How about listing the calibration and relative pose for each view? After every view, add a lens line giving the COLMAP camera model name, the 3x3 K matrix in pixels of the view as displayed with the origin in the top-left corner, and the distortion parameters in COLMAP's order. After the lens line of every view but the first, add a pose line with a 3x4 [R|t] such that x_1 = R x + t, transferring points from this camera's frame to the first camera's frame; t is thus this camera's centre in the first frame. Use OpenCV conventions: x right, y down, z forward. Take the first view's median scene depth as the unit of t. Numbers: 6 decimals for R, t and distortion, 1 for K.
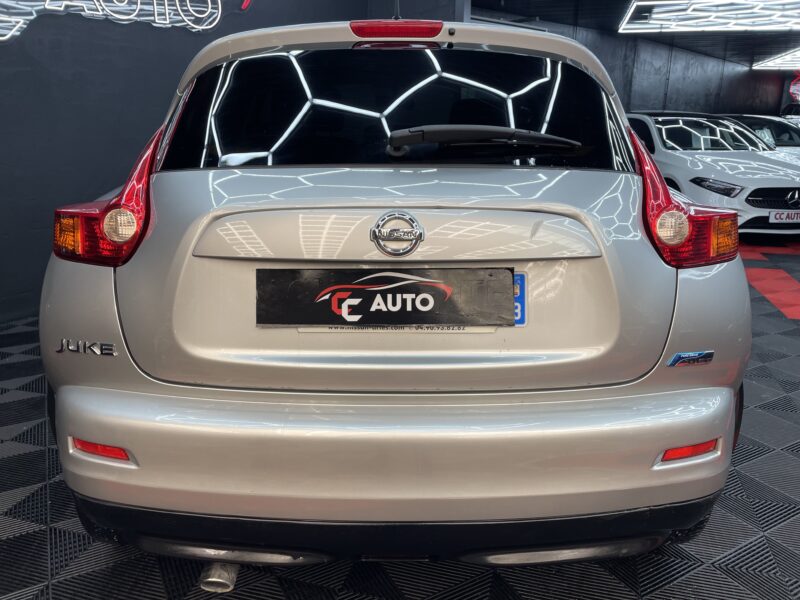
lens RADIAL K [[612.8, 0, 400.0], [0, 612.8, 300.0], [0, 0, 1]] dist [-0.055598, -0.001276]
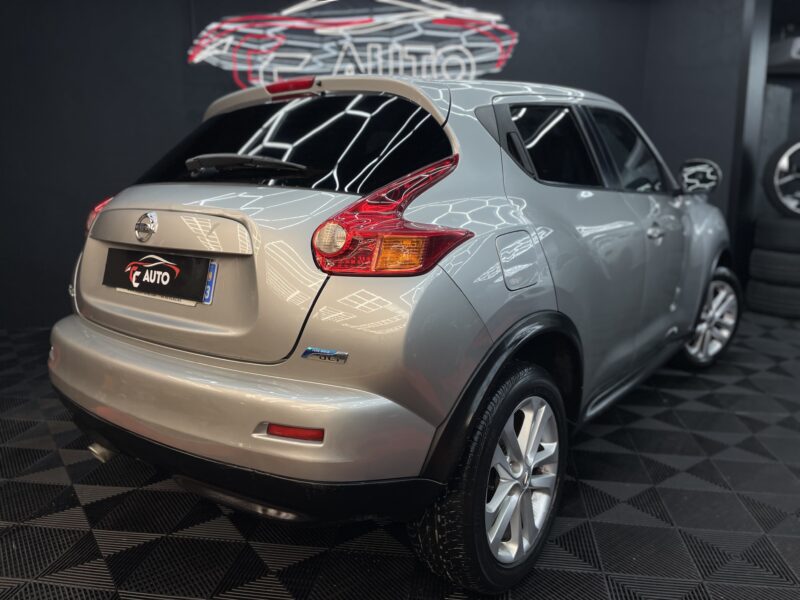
lens RADIAL K [[612.8, 0, 400.0], [0, 612.8, 300.0], [0, 0, 1]] dist [-0.055598, -0.001276]
pose [[0.836605, 0.119198, -0.534681, 1.229406], [-0.162191, 0.986176, -0.033926, 0.012545], [0.523245, 0.115103, 0.844373, 0.114336]]
